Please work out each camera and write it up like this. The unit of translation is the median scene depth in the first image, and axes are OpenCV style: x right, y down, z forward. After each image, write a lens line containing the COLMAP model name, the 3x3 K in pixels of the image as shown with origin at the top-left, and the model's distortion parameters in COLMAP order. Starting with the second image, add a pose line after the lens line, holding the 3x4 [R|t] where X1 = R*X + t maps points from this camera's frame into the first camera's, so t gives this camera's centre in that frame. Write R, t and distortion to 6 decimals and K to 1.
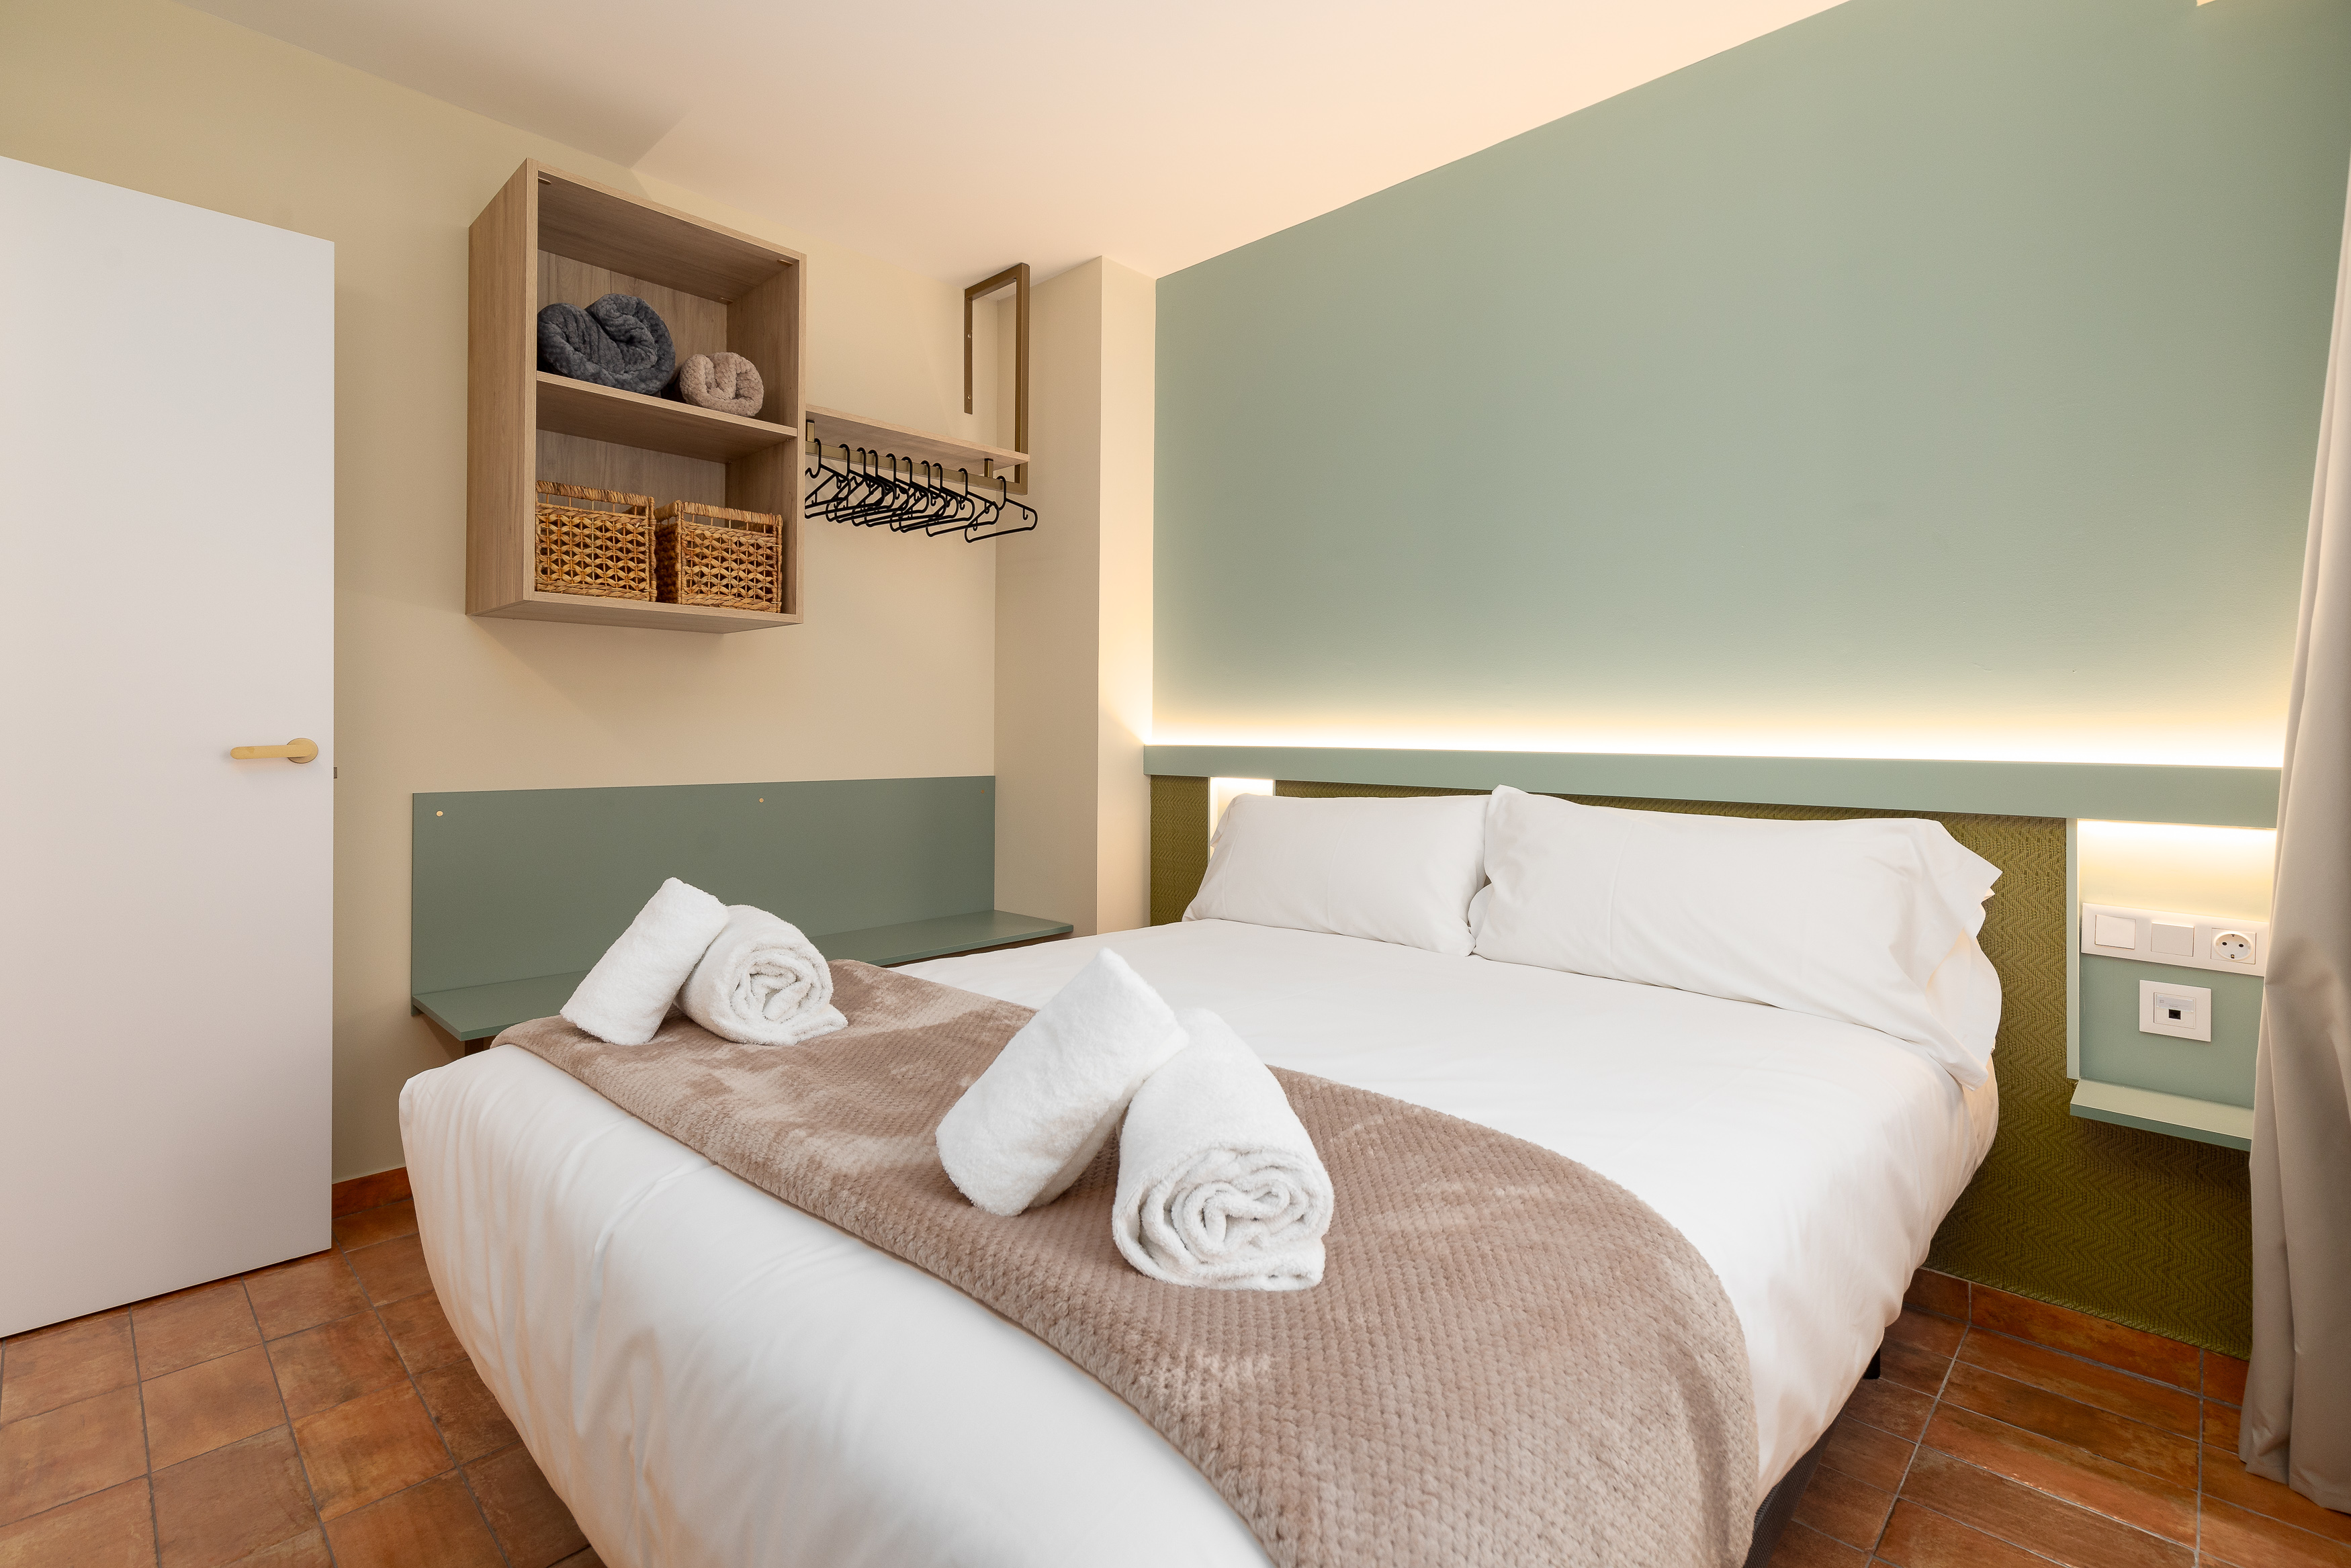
lens RADIAL K [[1073.1, 0, 1189.7], [0, 1073.1, 742.0], [0, 0, 1]] dist [0.009882, -0.000302]
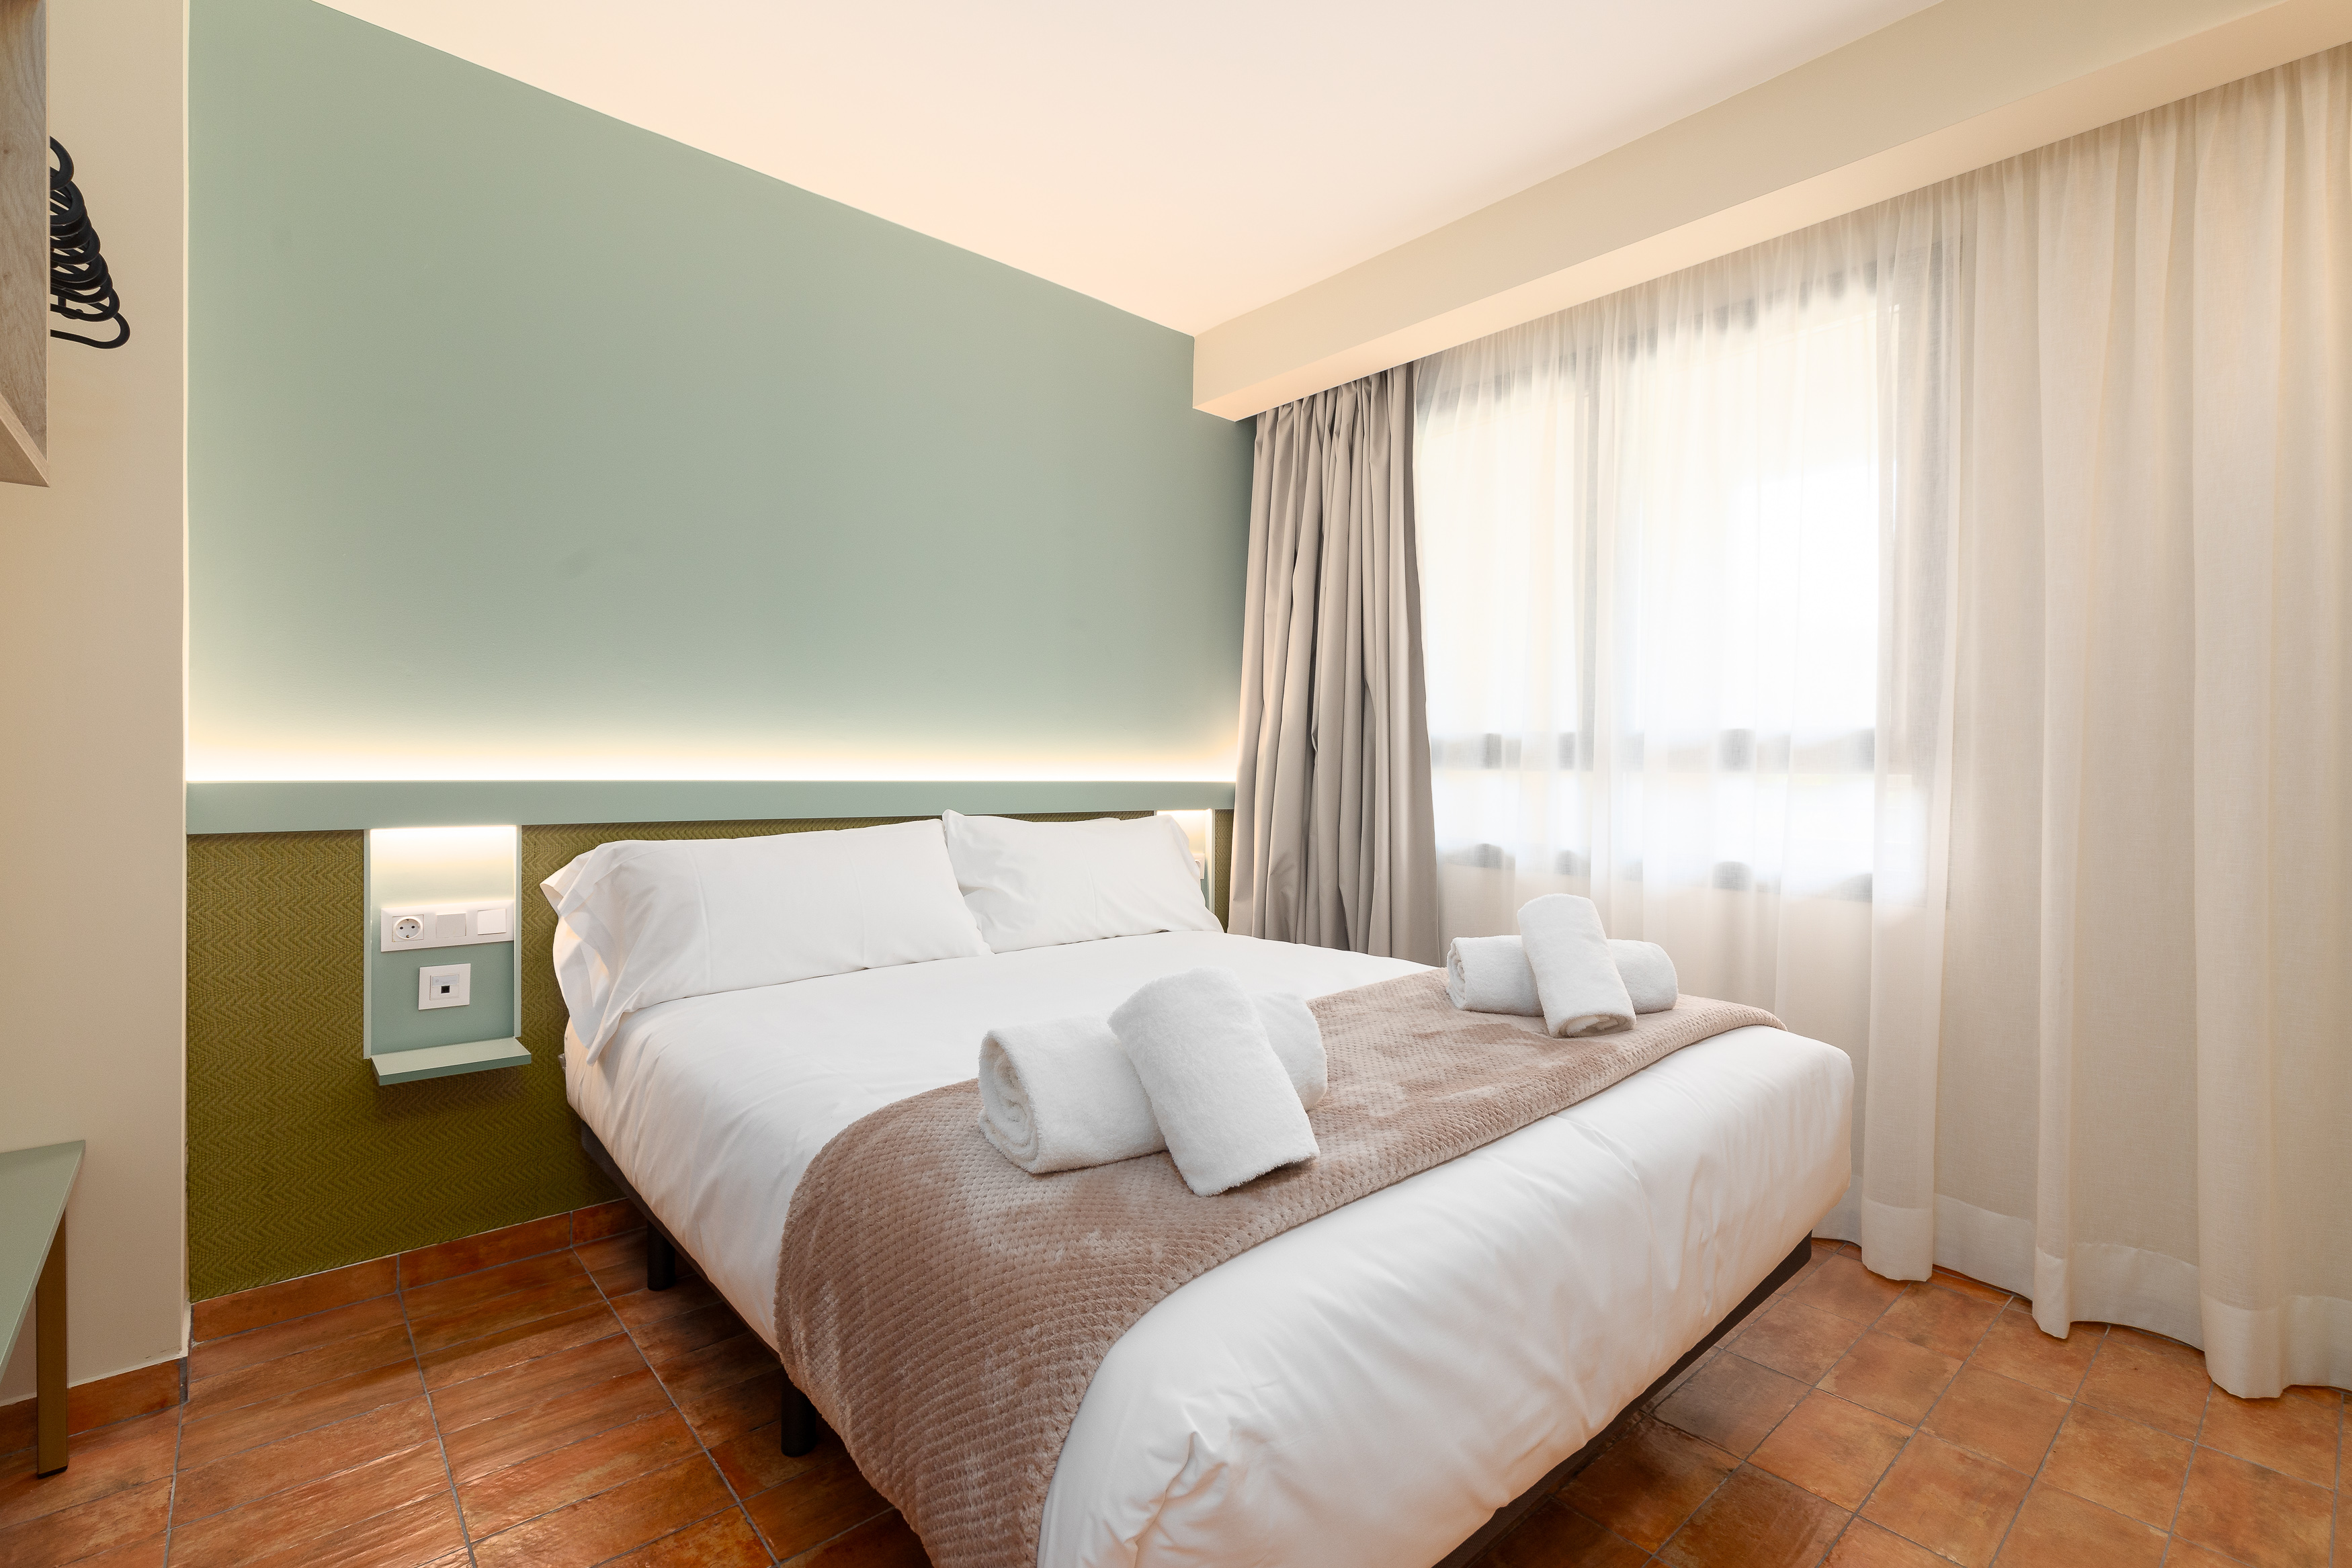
lens RADIAL K [[1051.0, 0, 1132.5], [0, 1051.0, 780.1], [0, 0, 1]] dist [0.013594, 0.000113]
pose [[0.102975, -0.019702, 0.994489, -0.581112], [-0.002354, 0.999796, 0.020051, -0.012110], [-0.994681, -0.004406, 0.102907, 0.462064]]
